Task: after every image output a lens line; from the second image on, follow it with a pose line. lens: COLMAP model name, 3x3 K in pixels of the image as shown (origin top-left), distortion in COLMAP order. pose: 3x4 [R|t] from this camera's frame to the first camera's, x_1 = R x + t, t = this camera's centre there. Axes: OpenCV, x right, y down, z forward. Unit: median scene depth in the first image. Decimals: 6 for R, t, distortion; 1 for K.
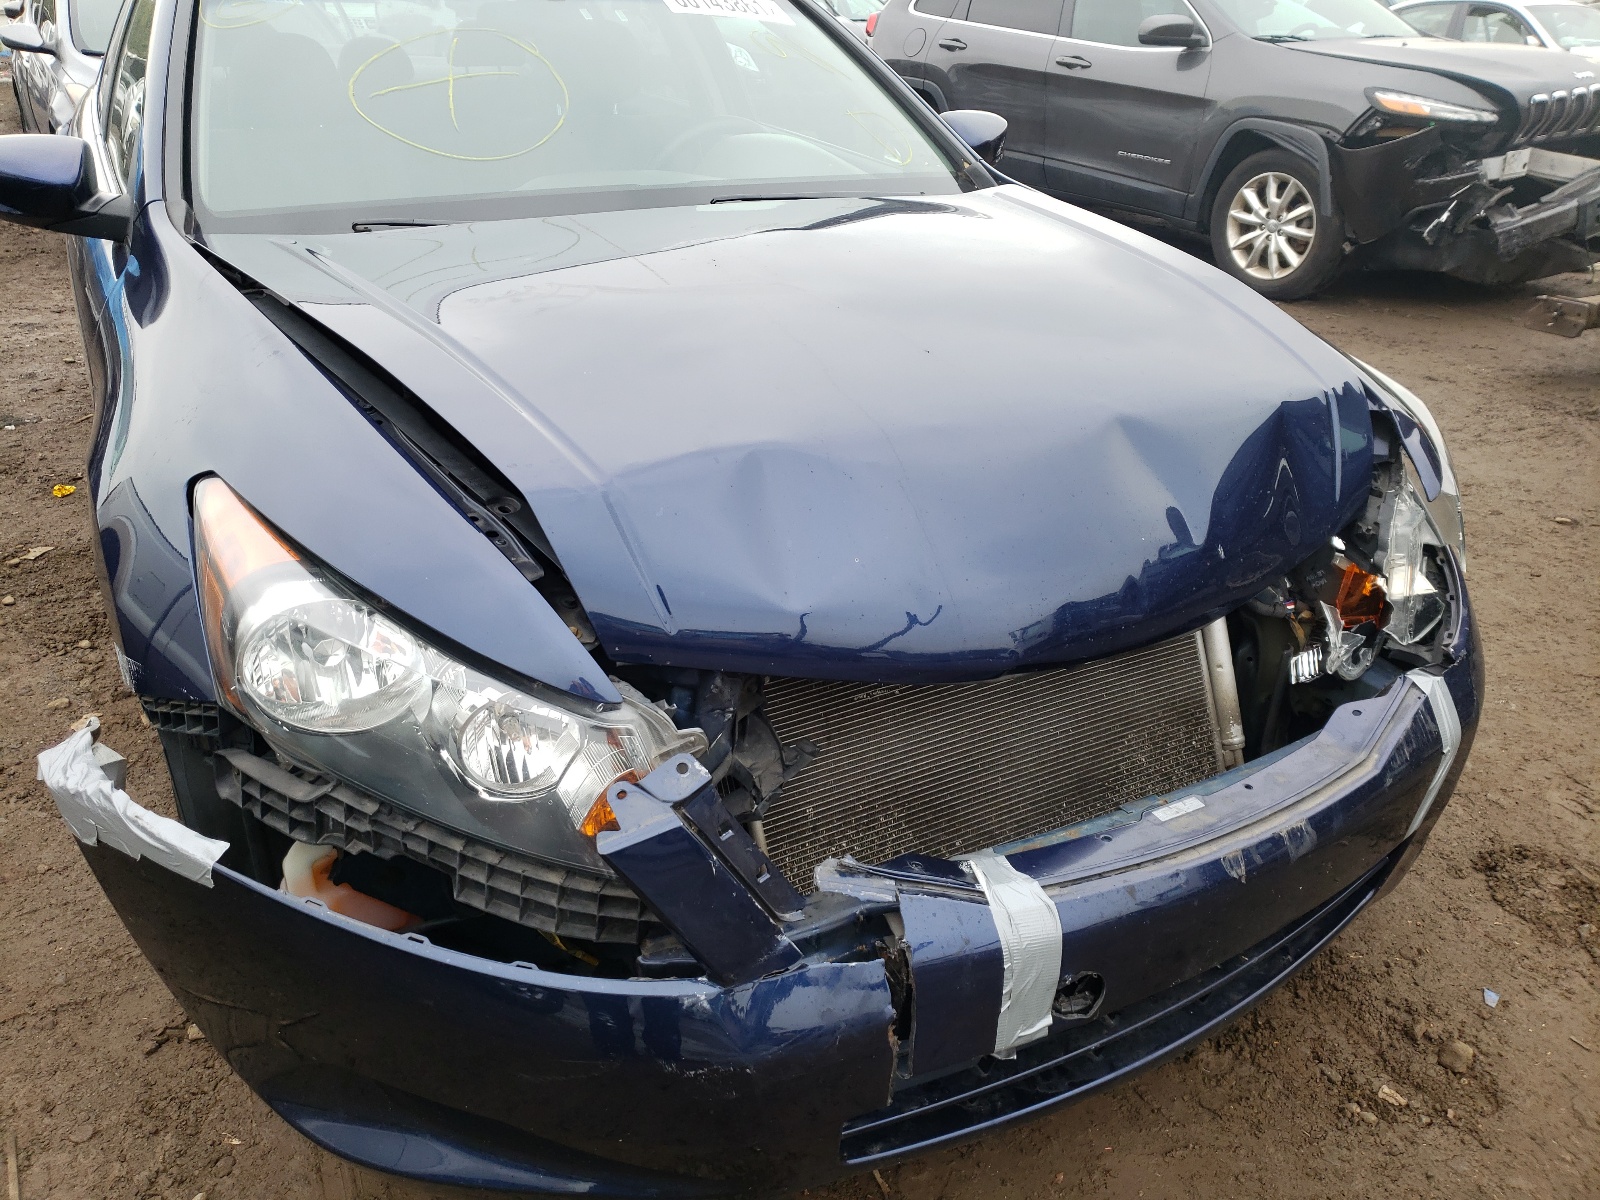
lens RADIAL K [[1327.6, 0, 801.1], [0, 1327.6, 536.3], [0, 0, 1]] dist [0.008728, 0.015887]
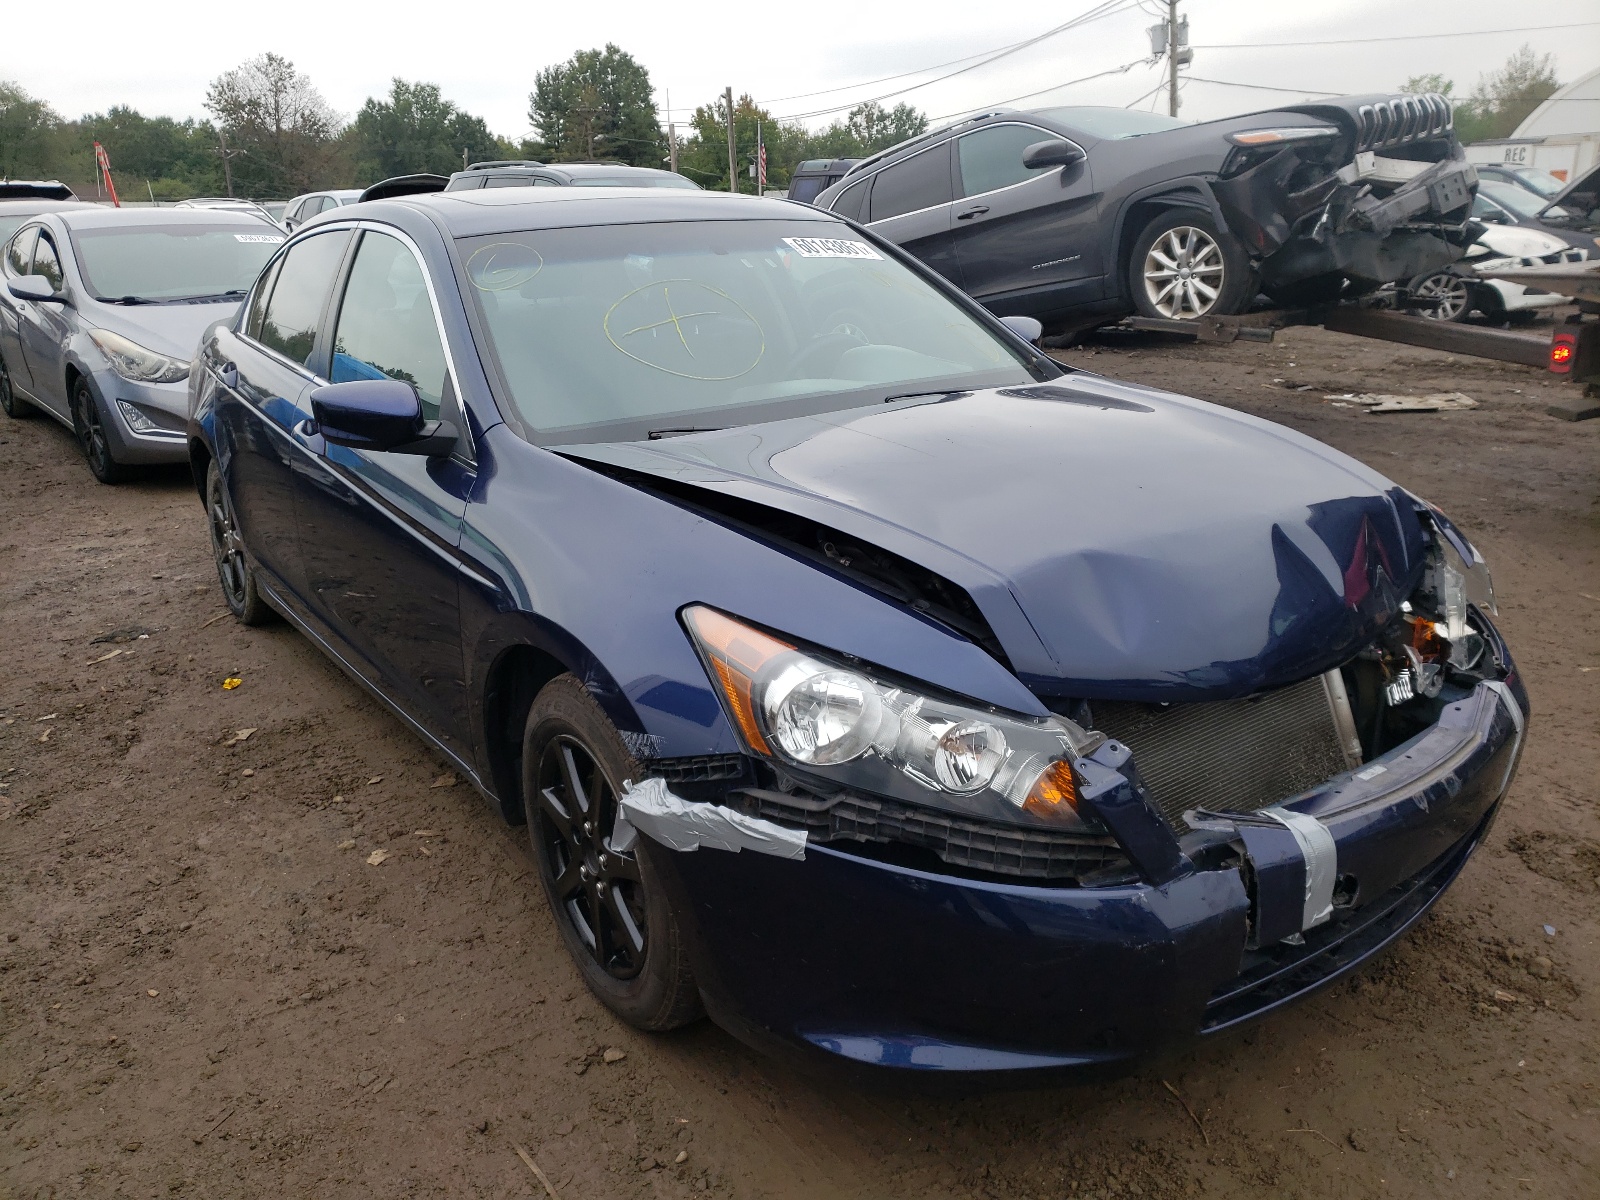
lens RADIAL K [[1327.6, 0, 801.1], [0, 1327.6, 536.3], [0, 0, 1]] dist [0.008728, 0.015887]
pose [[0.991904, -0.072254, 0.104434, -0.394533], [0.085635, 0.987820, -0.129913, 0.064454], [-0.093775, 0.137805, 0.986010, -0.368096]]
